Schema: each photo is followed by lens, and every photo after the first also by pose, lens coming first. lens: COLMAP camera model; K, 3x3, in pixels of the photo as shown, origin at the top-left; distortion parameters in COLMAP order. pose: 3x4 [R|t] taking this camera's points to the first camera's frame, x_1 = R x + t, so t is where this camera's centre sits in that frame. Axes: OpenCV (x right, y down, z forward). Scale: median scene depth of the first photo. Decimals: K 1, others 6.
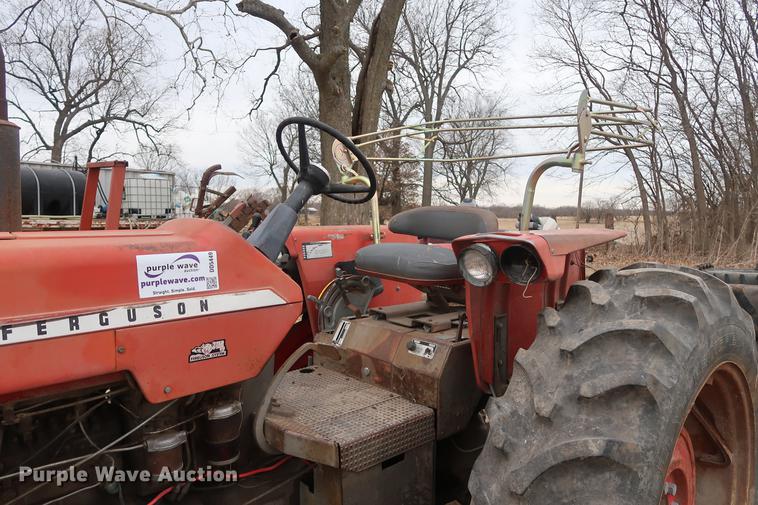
lens RADIAL K [[526.9, 0, 379.0], [0, 526.9, 252.5], [0, 0, 1]] dist [-0.020701, 0.010392]
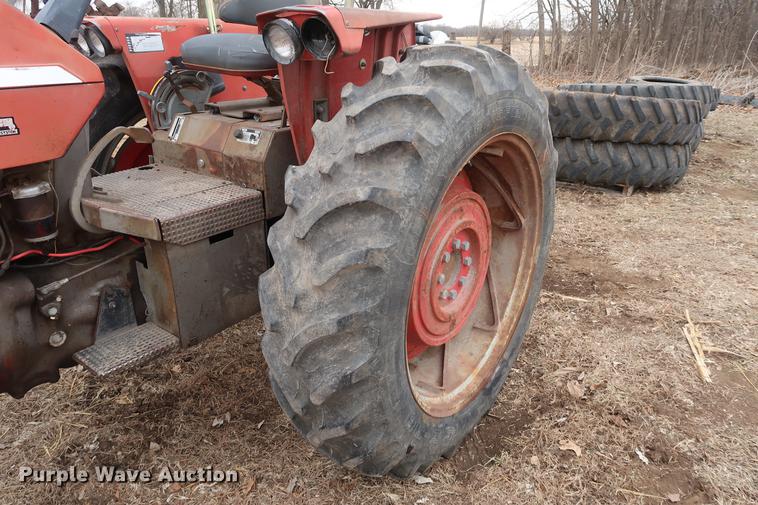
lens RADIAL K [[526.9, 0, 379.0], [0, 526.9, 252.5], [0, 0, 1]] dist [-0.020701, 0.010392]
pose [[0.984318, -0.064125, 0.164337, 0.186400], [0.008988, 0.948611, 0.316317, 0.094332], [-0.176175, -0.309879, 0.934311, -0.100625]]
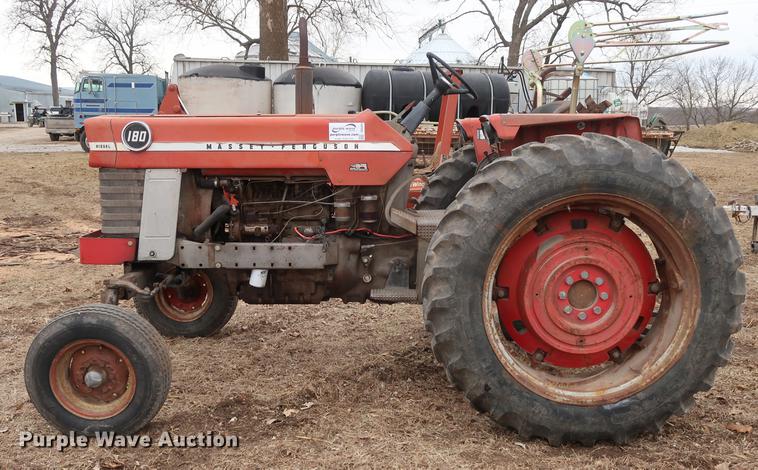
lens RADIAL K [[761.1, 0, 379.0], [0, 761.1, 235.0], [0, 0, 1]] dist [0.006912, 0.009260]
pose [[0.736299, 0.094976, -0.669958, 1.754043], [-0.048335, 0.994954, 0.087927, 0.165749], [0.674928, -0.032358, 0.737174, -1.219368]]
